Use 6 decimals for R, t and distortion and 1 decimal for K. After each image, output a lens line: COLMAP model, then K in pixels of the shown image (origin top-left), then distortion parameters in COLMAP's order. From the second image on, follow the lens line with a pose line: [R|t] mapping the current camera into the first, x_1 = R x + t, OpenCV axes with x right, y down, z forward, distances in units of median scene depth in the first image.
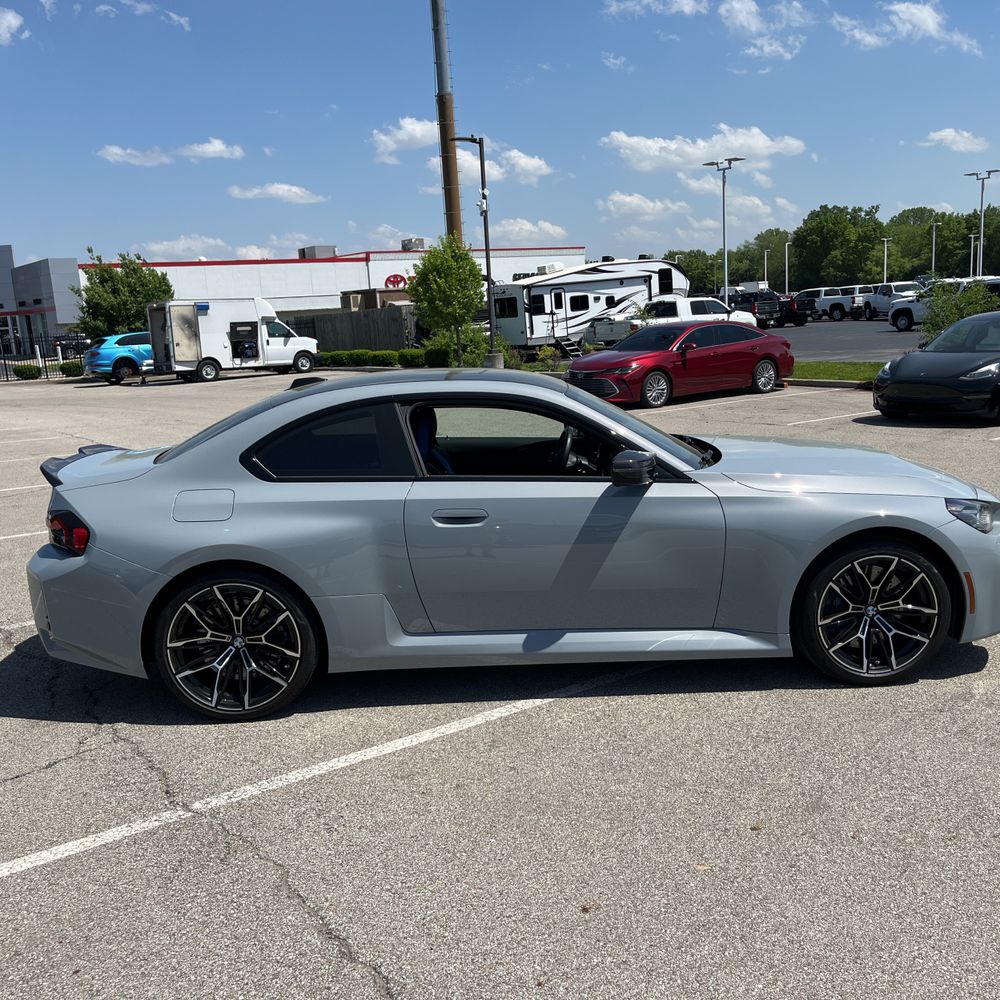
lens RADIAL K [[999.7, 0, 501.2], [0, 999.7, 506.5], [0, 0, 1]] dist [0.055959, -0.082907]
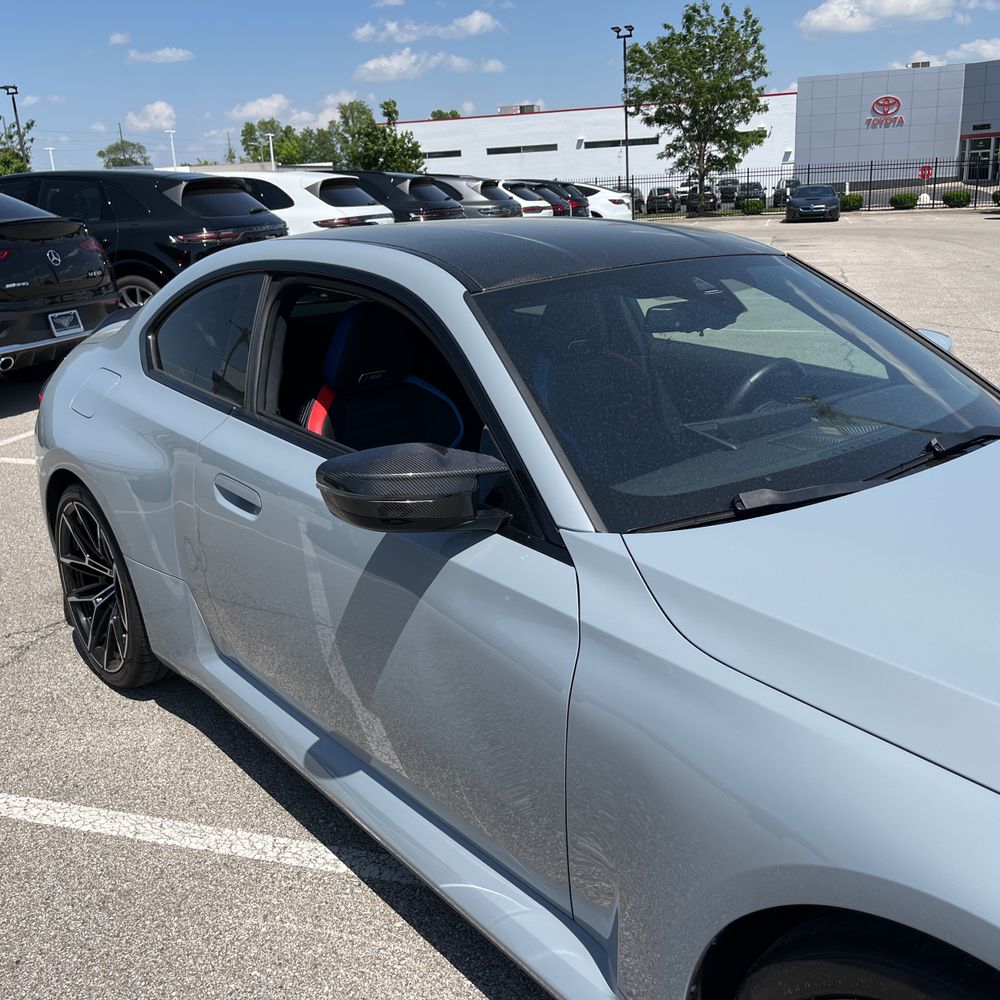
lens RADIAL K [[1016.6, 0, 504.0], [0, 1016.6, 502.8], [0, 0, 1]] dist [0.024715, -0.015986]
pose [[0.617176, 0.259768, -0.742708, 0.051505], [-0.131718, 0.964719, 0.227964, -0.014686], [0.775722, -0.042866, 0.629617, 0.083072]]
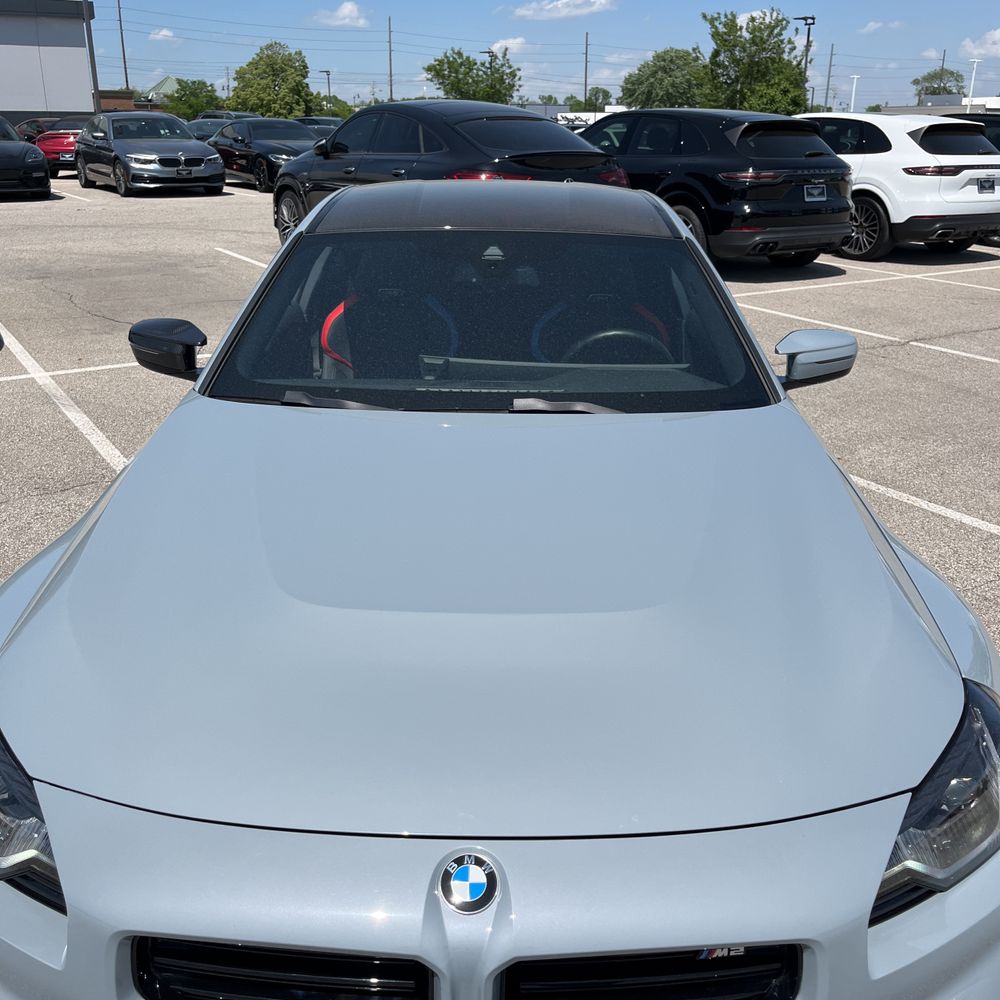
lens RADIAL K [[1020.4, 0, 502.2], [0, 1020.4, 482.5], [0, 0, 1]] dist [0.033496, -0.037052]
pose [[-0.063688, 0.375108, -0.924791, 0.086486], [-0.182737, 0.906621, 0.380323, -0.027853], [0.981097, 0.193216, 0.010806, 0.132879]]
